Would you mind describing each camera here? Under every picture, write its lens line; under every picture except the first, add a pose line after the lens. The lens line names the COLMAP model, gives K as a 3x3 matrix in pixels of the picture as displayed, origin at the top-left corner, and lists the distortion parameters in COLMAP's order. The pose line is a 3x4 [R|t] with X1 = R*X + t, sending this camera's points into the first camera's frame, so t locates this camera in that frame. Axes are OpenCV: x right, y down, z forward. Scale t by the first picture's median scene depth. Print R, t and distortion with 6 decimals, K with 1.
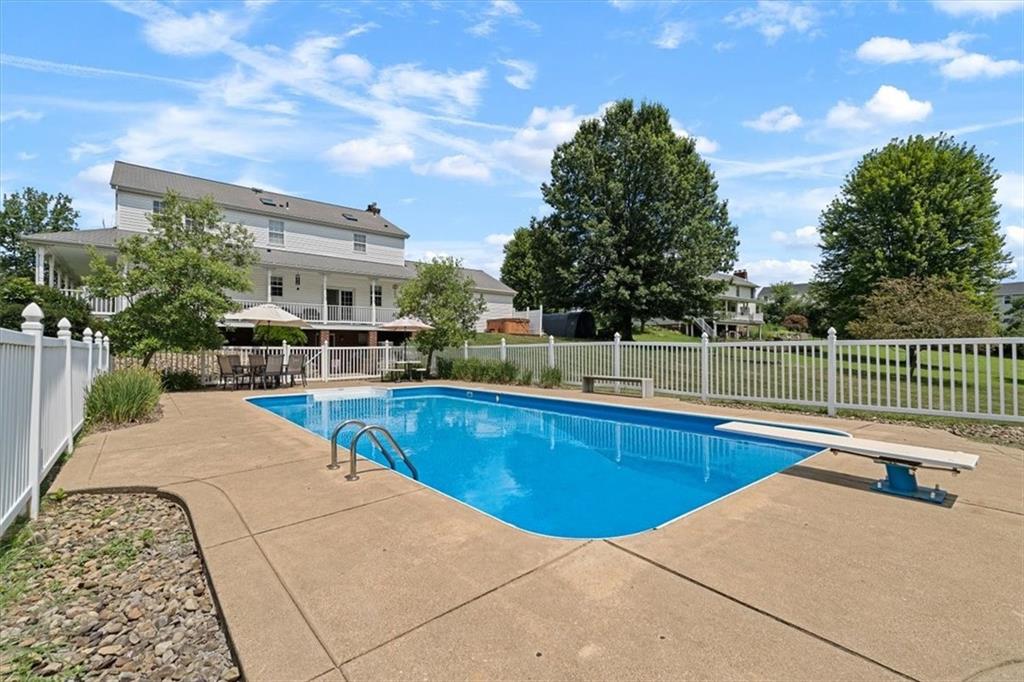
lens RADIAL K [[447.2, 0, 515.4], [0, 447.2, 341.1], [0, 0, 1]] dist [-0.002954, 0.000295]
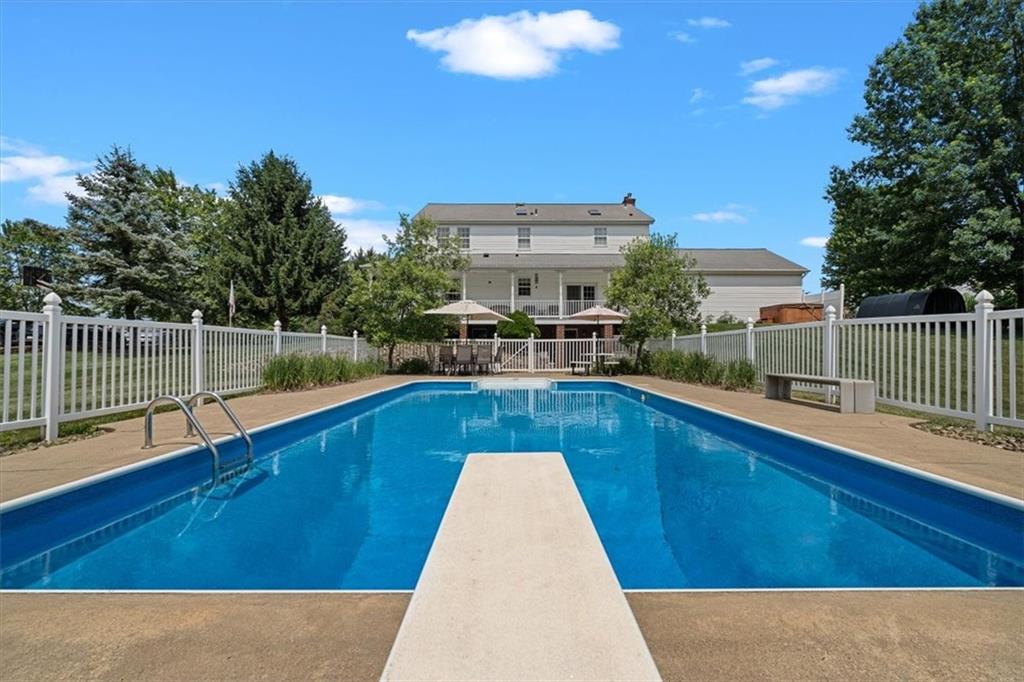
lens RADIAL K [[447.2, 0, 515.3], [0, 447.2, 344.0], [0, 0, 1]] dist [-0.002954, 0.000295]
pose [[0.771496, -0.005494, -0.636211, 0.149426], [0.010900, 0.999930, 0.004583, 0.013571], [0.636141, -0.010471, 0.771502, 0.126025]]
